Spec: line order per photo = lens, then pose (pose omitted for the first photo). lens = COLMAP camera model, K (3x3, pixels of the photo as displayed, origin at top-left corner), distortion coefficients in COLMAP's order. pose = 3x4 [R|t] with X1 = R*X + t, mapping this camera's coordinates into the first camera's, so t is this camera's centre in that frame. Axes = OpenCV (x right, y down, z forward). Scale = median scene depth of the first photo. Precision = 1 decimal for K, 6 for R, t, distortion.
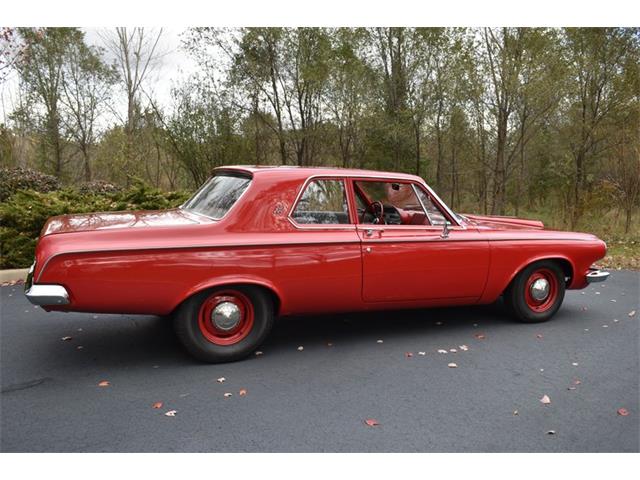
lens RADIAL K [[587.6, 0, 318.5], [0, 587.6, 243.5], [0, 0, 1]] dist [-0.083864, 0.012540]
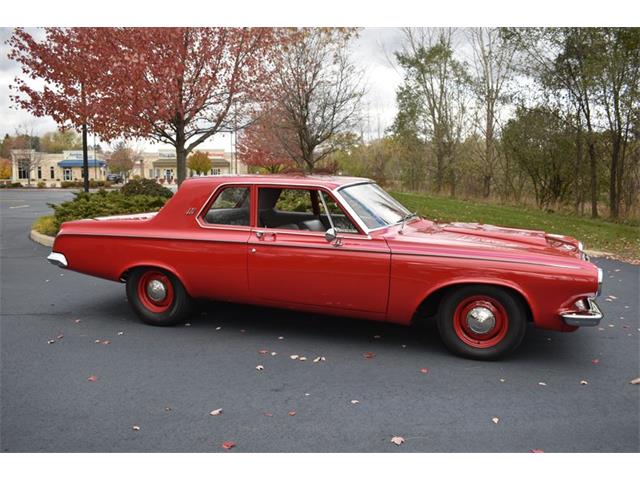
lens RADIAL K [[548.0, 0, 319.8], [0, 548.0, 239.1], [0, 0, 1]] dist [-0.086748, 0.015303]
pose [[0.715475, 0.068703, -0.695252, 0.473477], [-0.070213, 0.997186, 0.026284, -0.024701], [0.695101, 0.030011, 0.718285, 0.185796]]
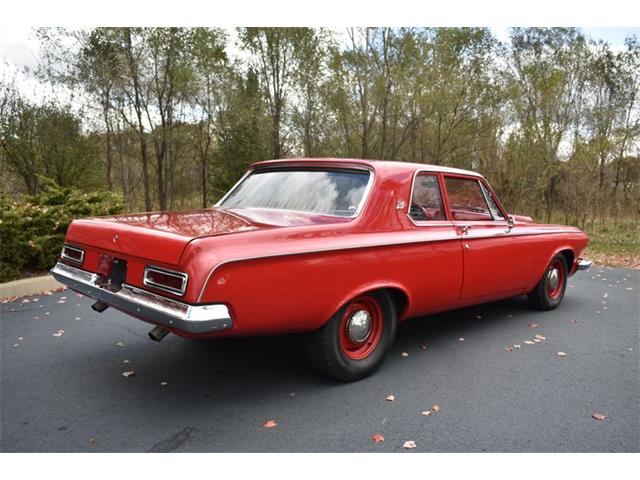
lens RADIAL K [[567.2, 0, 319.7], [0, 567.2, 241.2], [0, 0, 1]] dist [-0.077347, 0.000586]
pose [[0.933153, -0.031687, 0.358080, -0.257321], [0.036316, 0.999321, -0.006207, -0.000605], [-0.357641, 0.018796, 0.933670, 0.110817]]
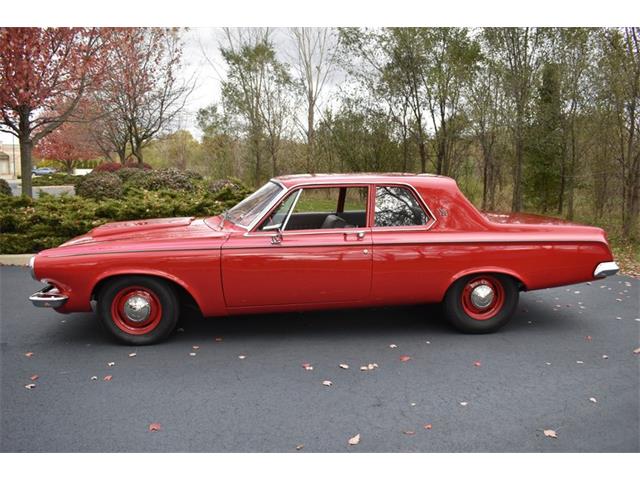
lens RADIAL K [[532.5, 0, 320.9], [0, 532.5, 240.4], [0, 0, 1]] dist [-0.086639, 0.001857]
pose [[0.928887, 0.049134, -0.367090, 0.259034], [-0.045792, 0.998792, 0.017811, -0.018742], [0.367522, 0.000265, 0.930015, 0.096429]]
